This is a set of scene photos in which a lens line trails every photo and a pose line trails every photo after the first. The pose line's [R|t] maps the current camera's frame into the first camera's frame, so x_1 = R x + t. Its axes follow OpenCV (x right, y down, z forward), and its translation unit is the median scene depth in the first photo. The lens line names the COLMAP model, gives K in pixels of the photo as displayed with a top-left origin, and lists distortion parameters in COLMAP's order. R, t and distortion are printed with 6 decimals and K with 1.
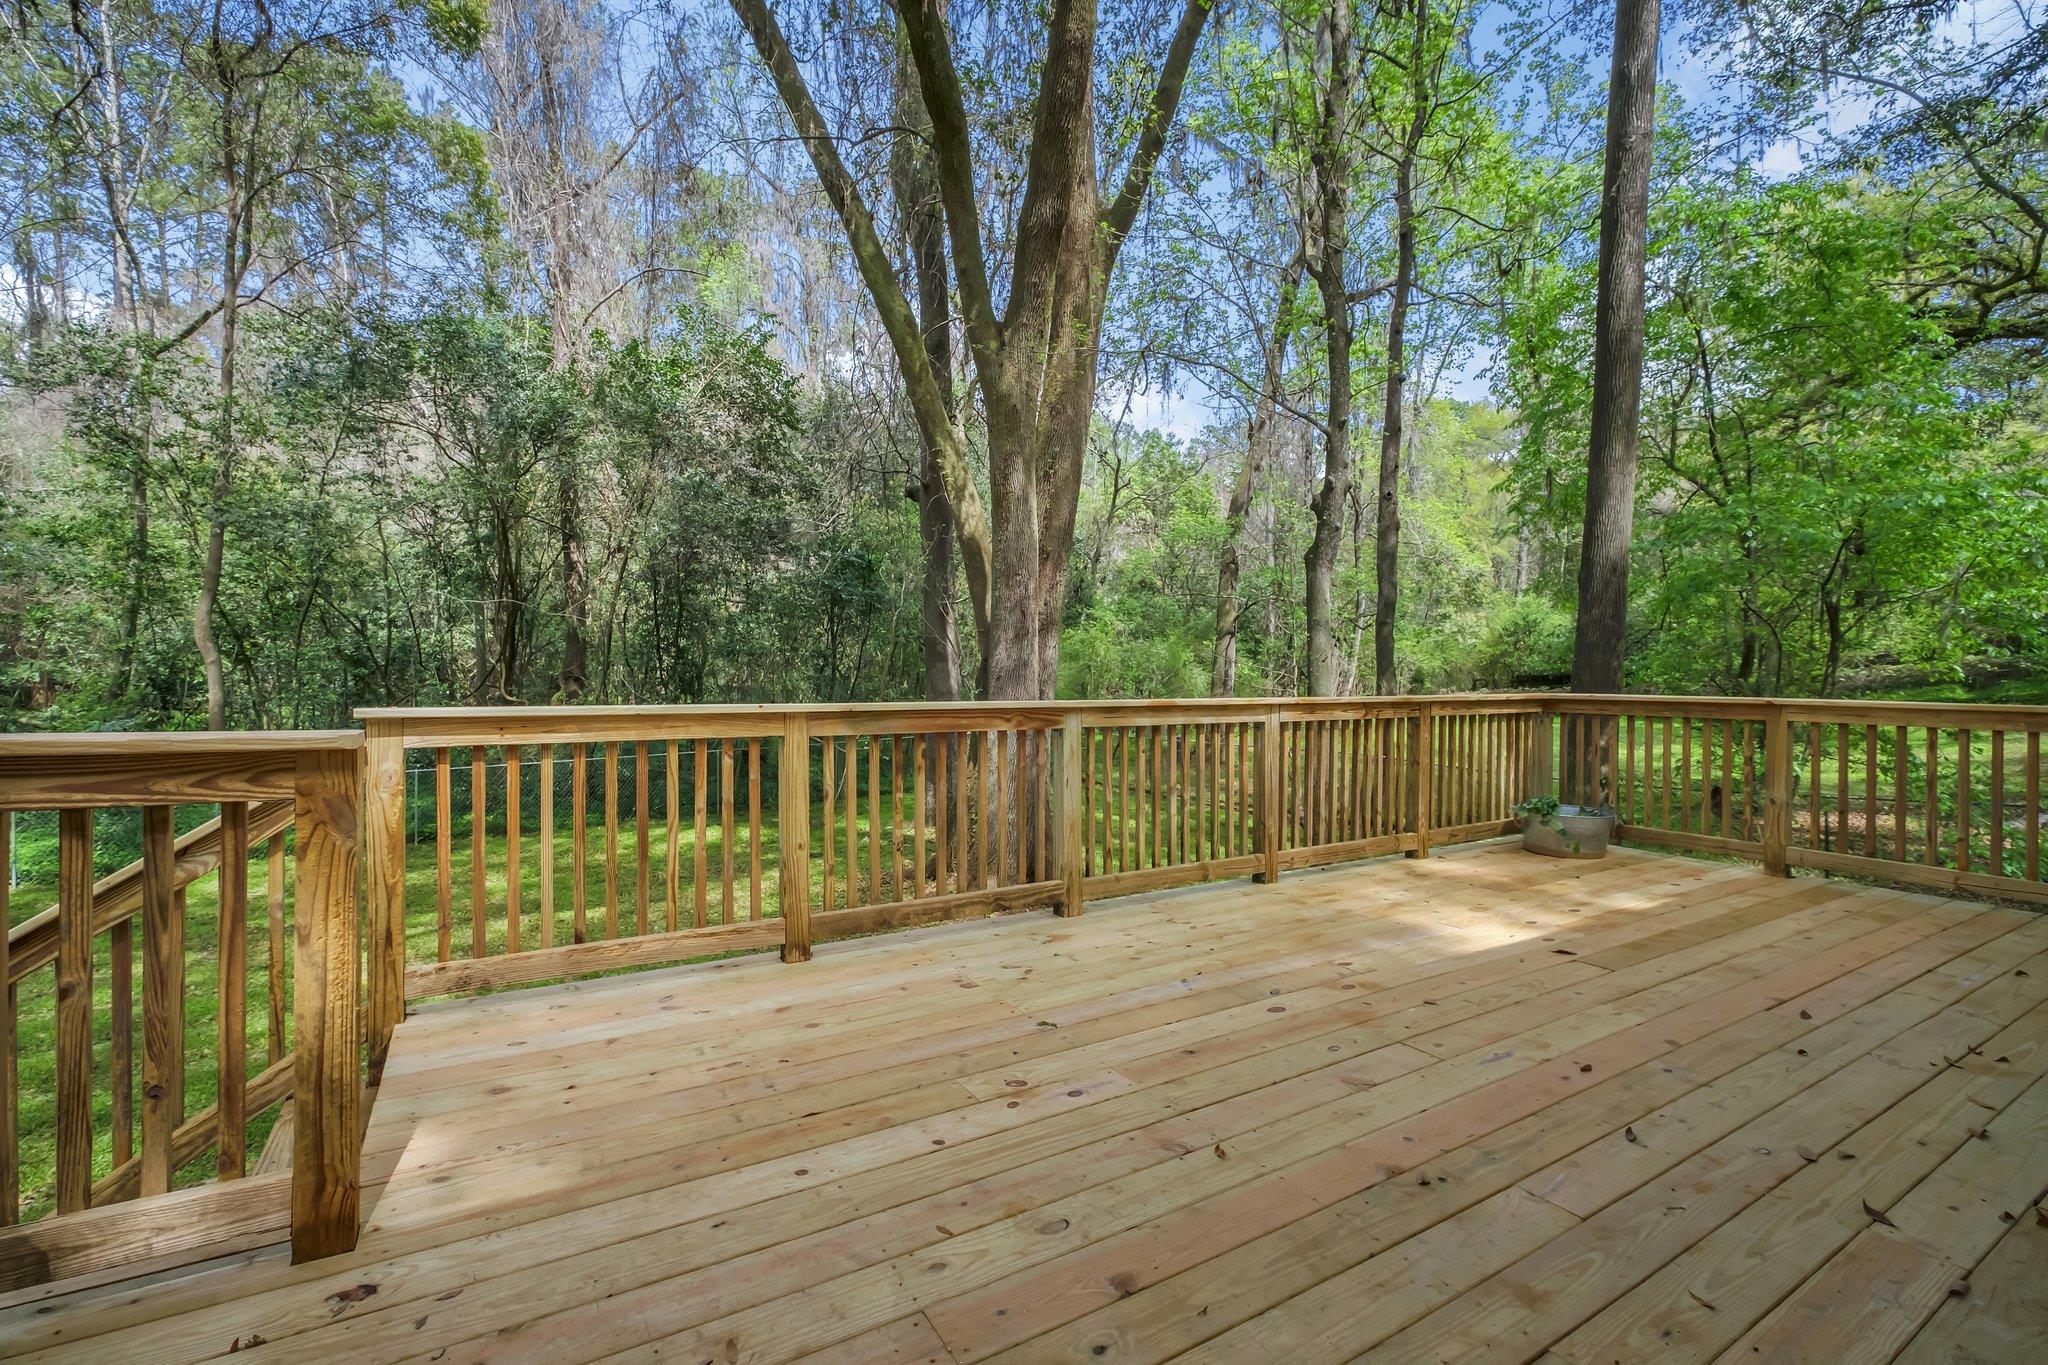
lens RADIAL K [[881.5, 0, 1021.5], [0, 881.5, 684.2], [0, 0, 1]] dist [0.000272, 0.000203]
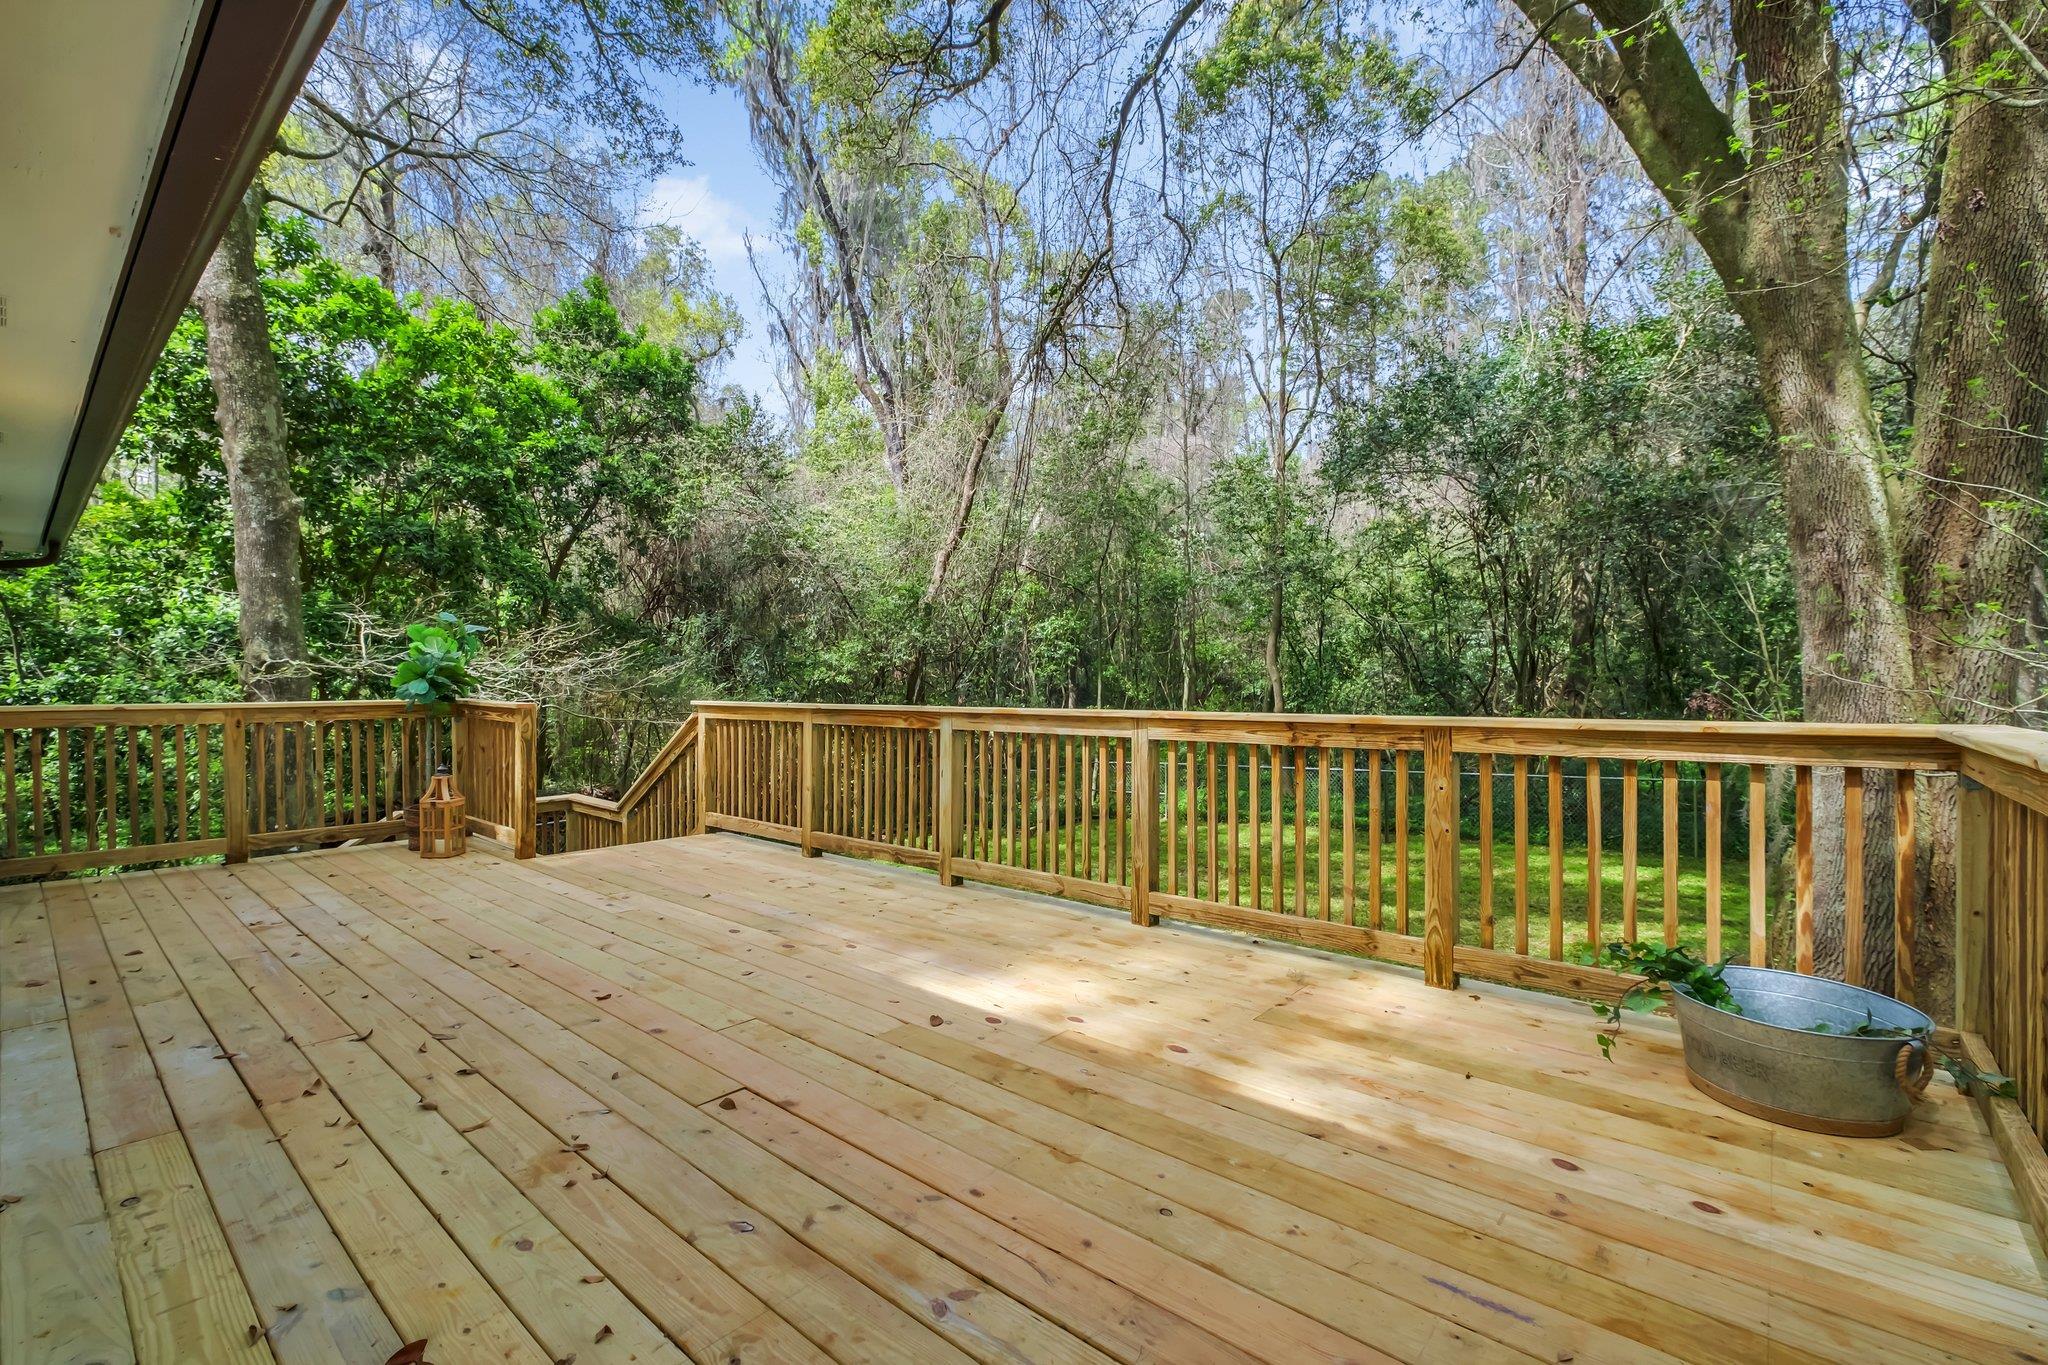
lens RADIAL K [[881.5, 0, 1021.4], [0, 881.5, 680.7], [0, 0, 1]] dist [0.000272, 0.000203]
pose [[0.315055, -0.012589, -0.948990, 1.559414], [-0.006982, 0.999854, -0.015582, 0.000003], [0.949048, 0.011535, 0.314921, 0.891581]]
